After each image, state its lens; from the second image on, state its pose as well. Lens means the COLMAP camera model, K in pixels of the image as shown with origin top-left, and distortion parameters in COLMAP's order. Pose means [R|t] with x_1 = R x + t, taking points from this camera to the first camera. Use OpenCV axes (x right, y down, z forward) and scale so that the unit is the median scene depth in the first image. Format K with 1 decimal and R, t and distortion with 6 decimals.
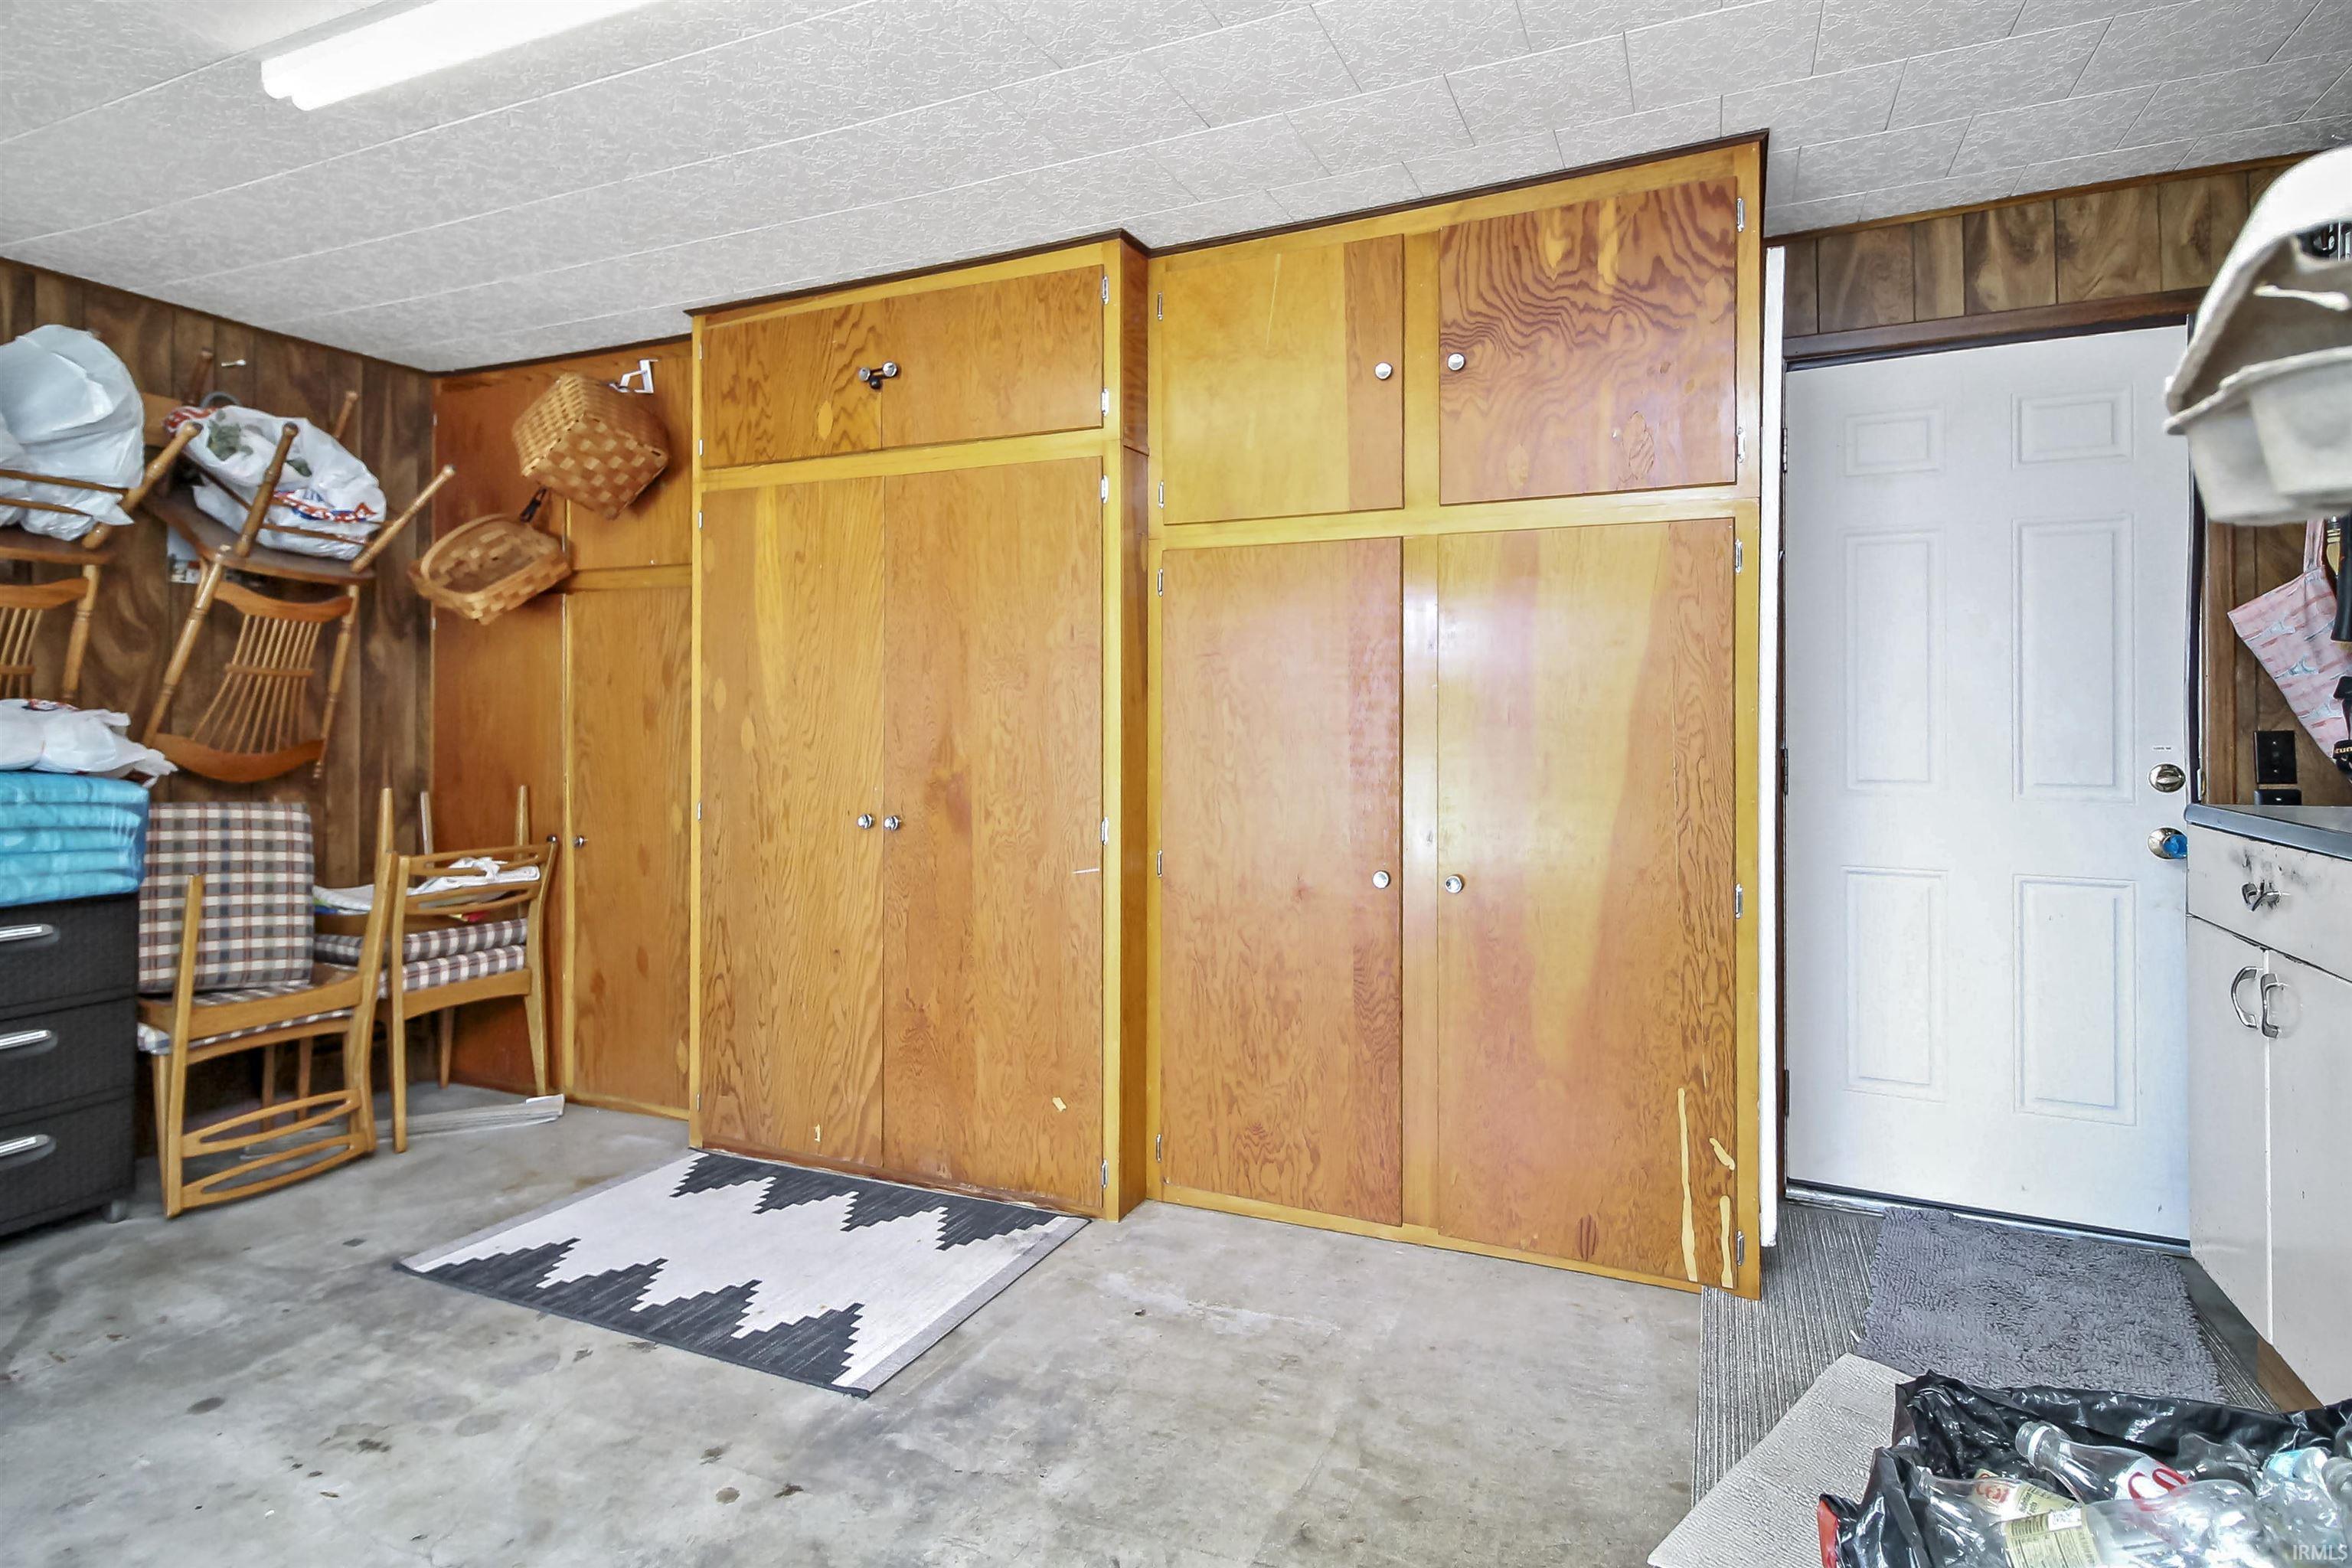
lens RADIAL K [[1156.6, 0, 1231.5], [0, 1156.6, 706.6], [0, 0, 1]] dist [0.010928, -0.008450]
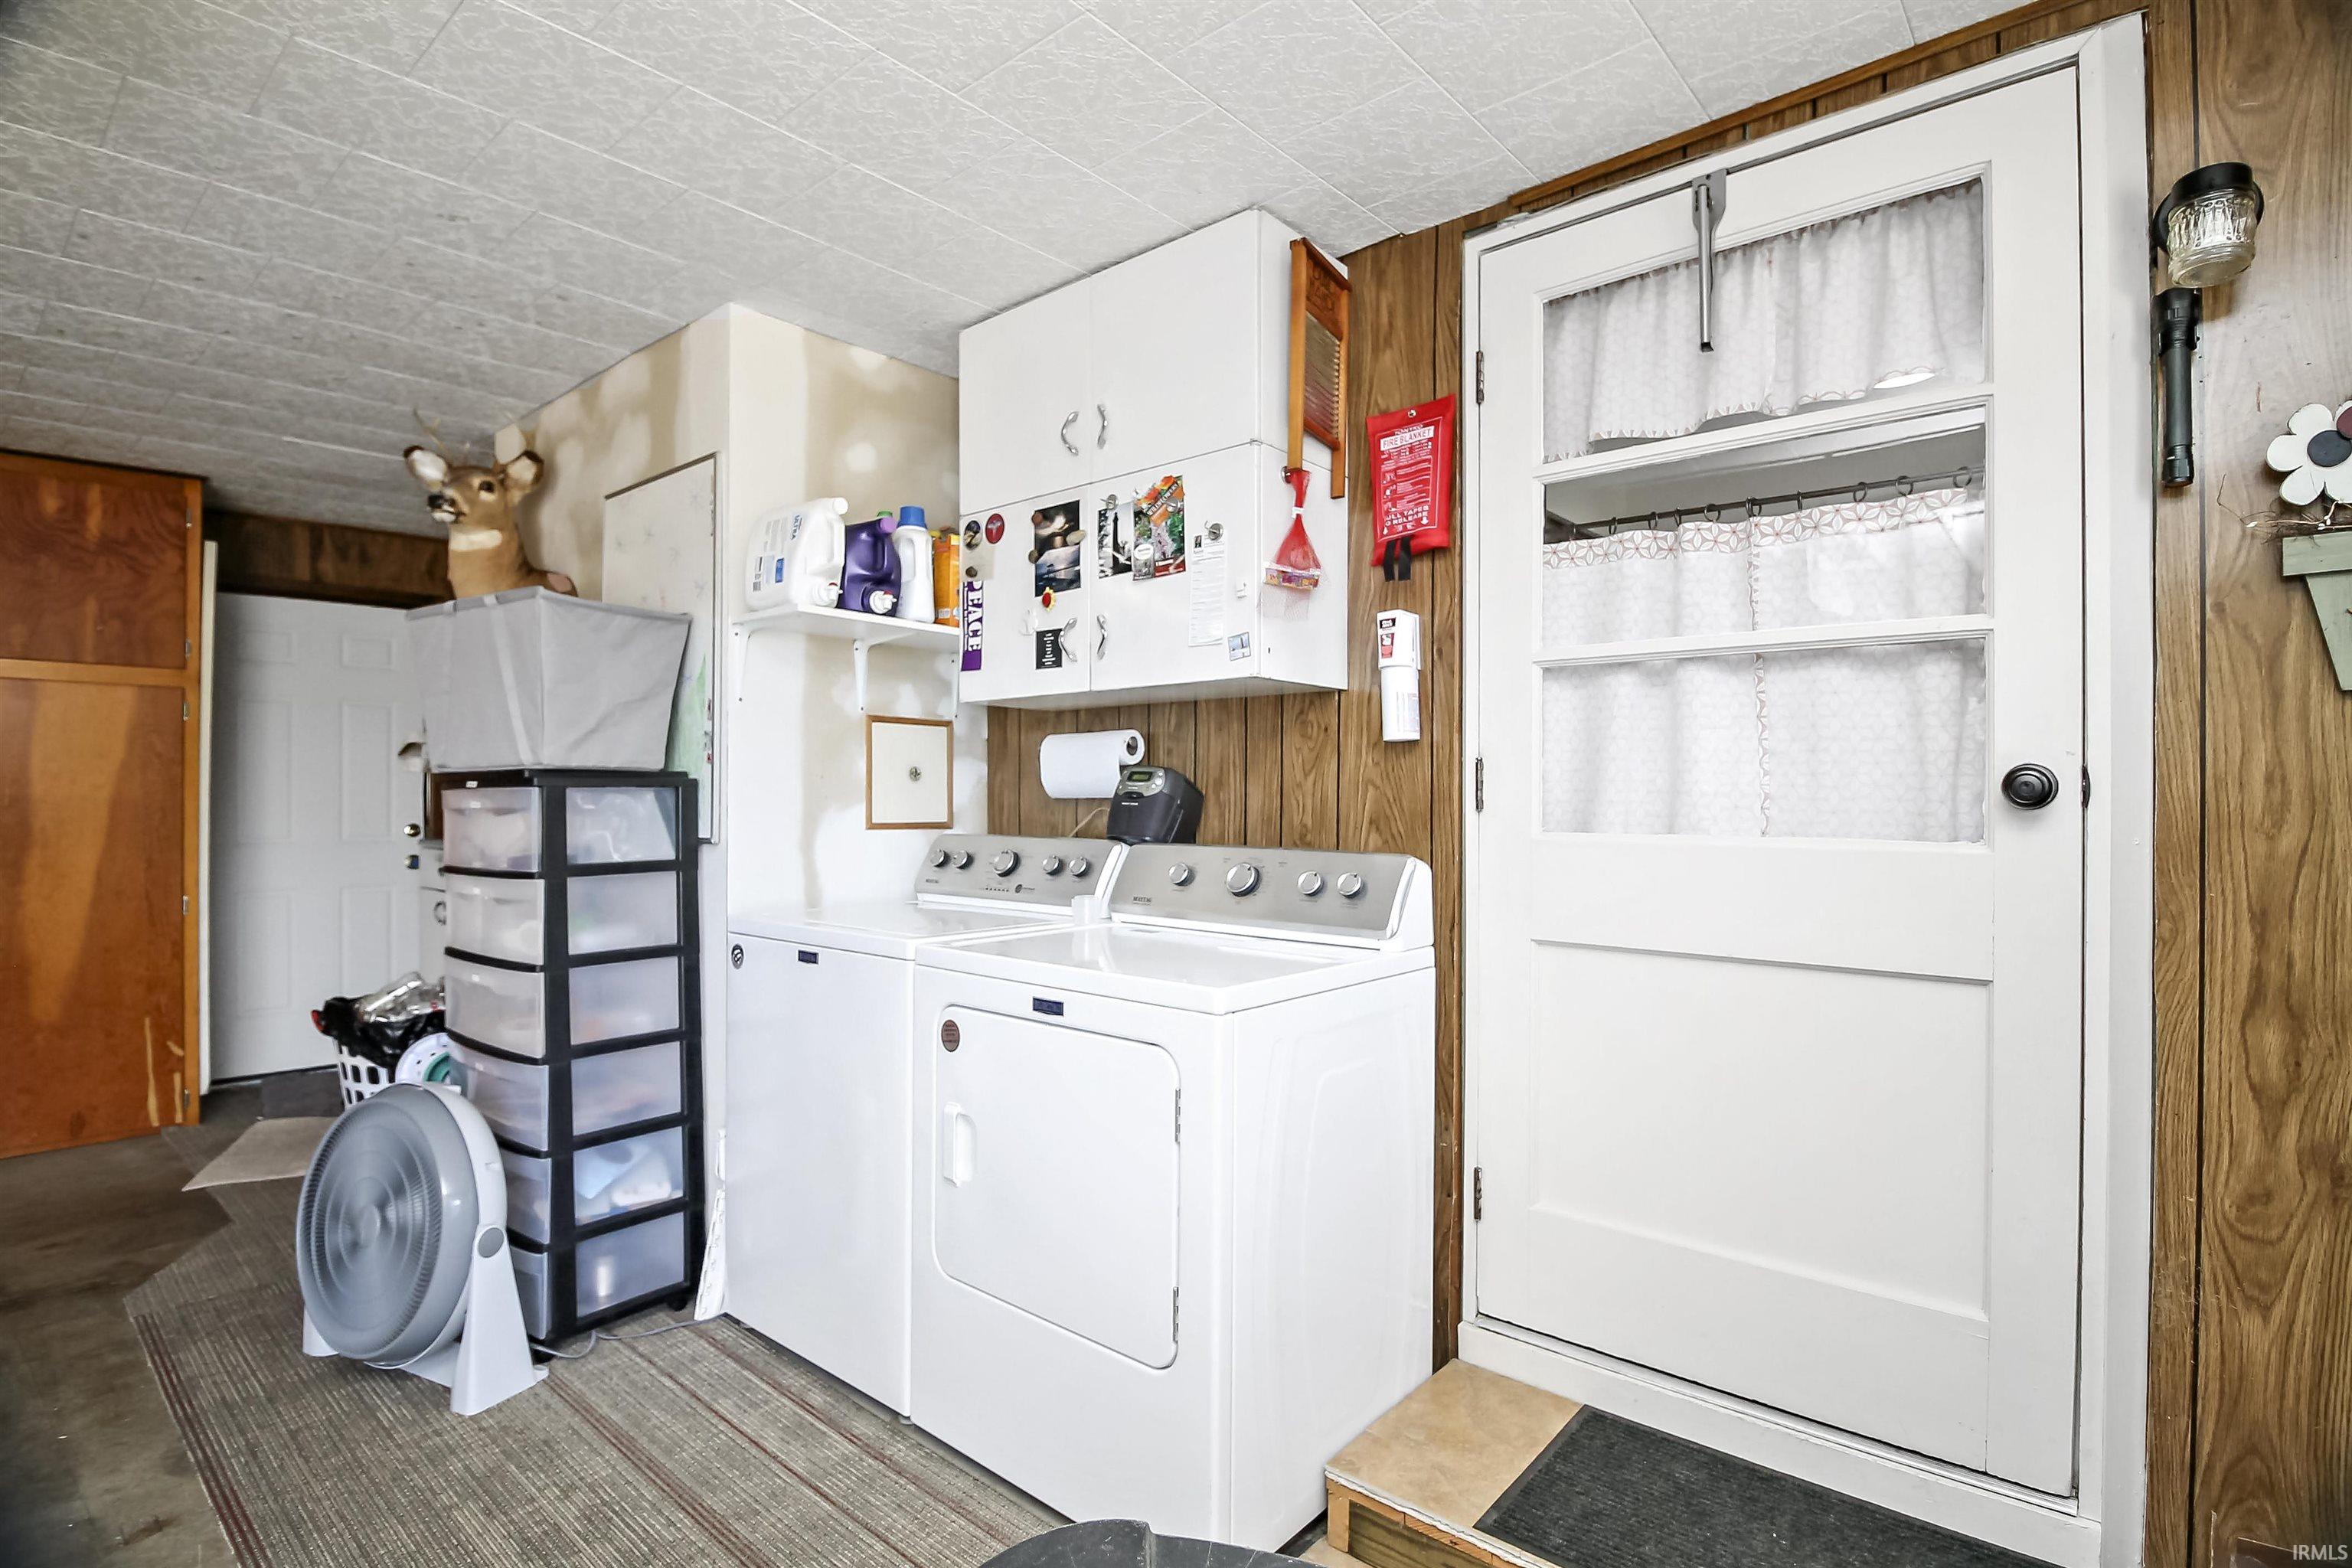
lens RADIAL K [[1105.8, 0, 1171.9], [0, 1105.8, 798.8], [0, 0, 1]] dist [-0.000222, -0.014036]
pose [[0.303186, -0.001295, 0.952930, -0.674142], [-0.004926, 0.999984, 0.002927, -0.006266], [-0.952919, -0.005581, 0.303175, -0.909174]]
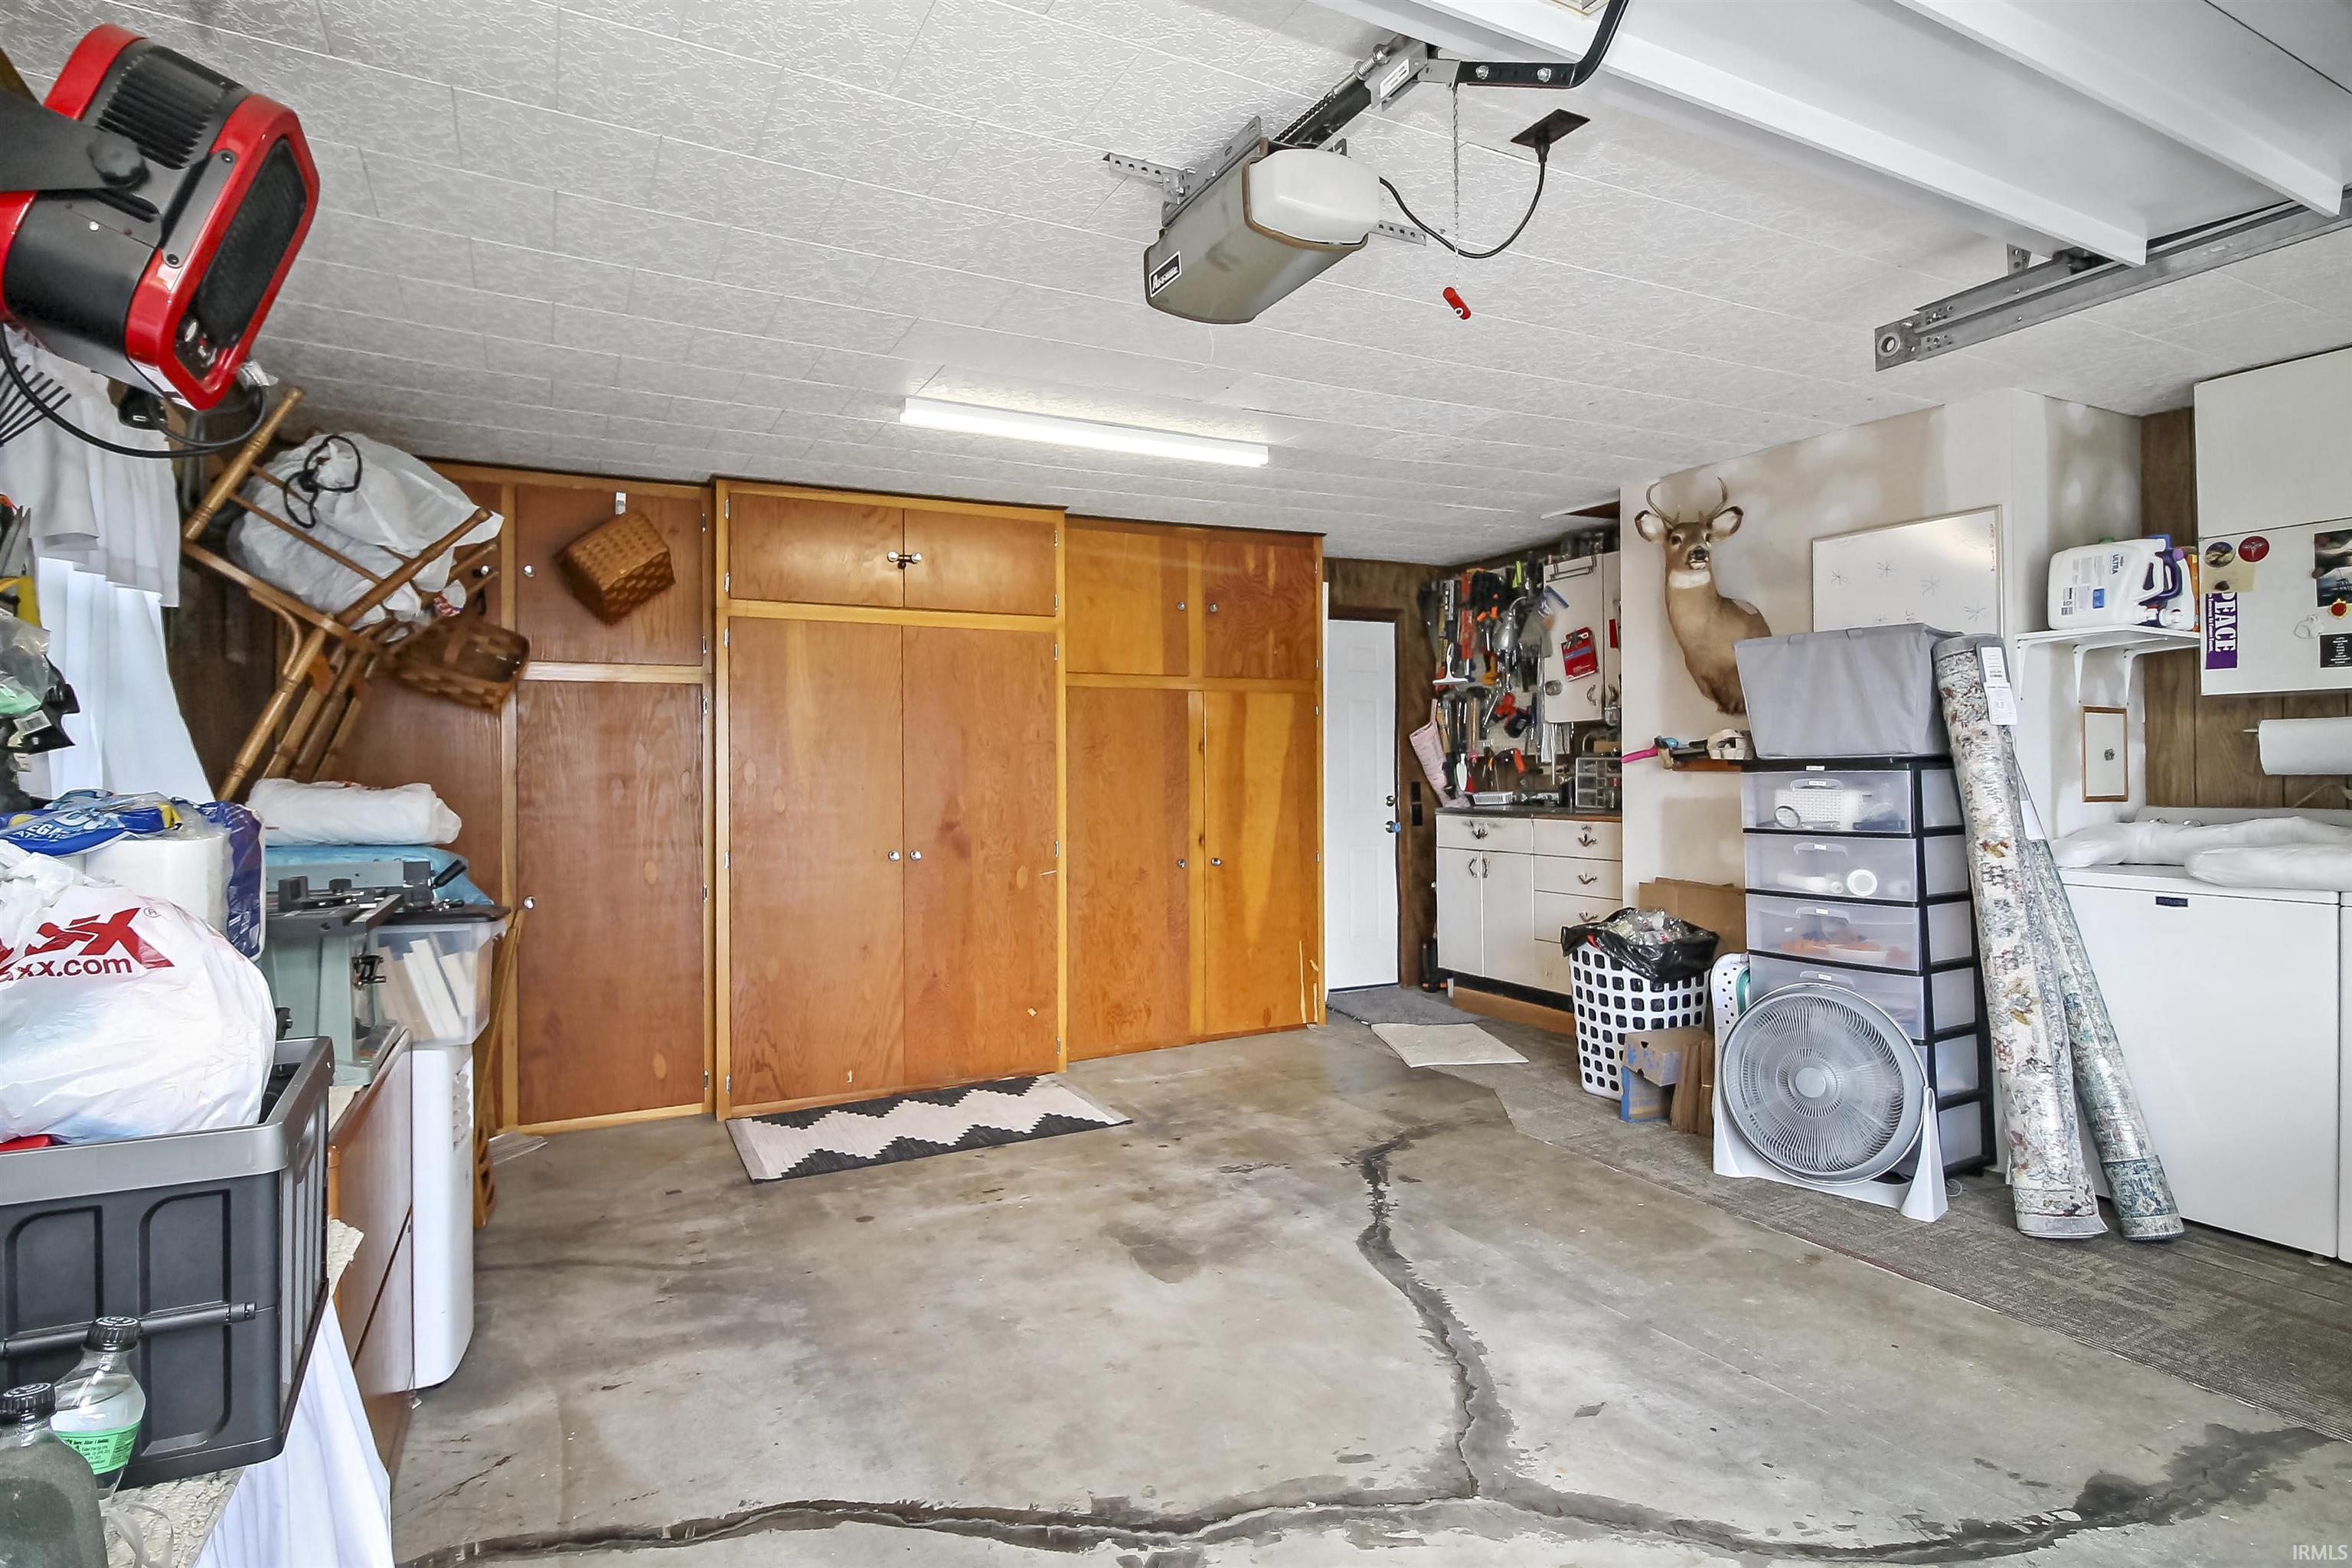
lens RADIAL K [[1193.0, 0, 1177.1], [0, 1193.0, 755.6], [0, 0, 1]] dist [-0.021693, -0.001823]
pose [[0.640606, 0.003203, 0.767863, -1.541594], [0.003628, 0.999968, -0.007199, -0.021041], [-0.767861, 0.007398, 0.640573, -0.321489]]
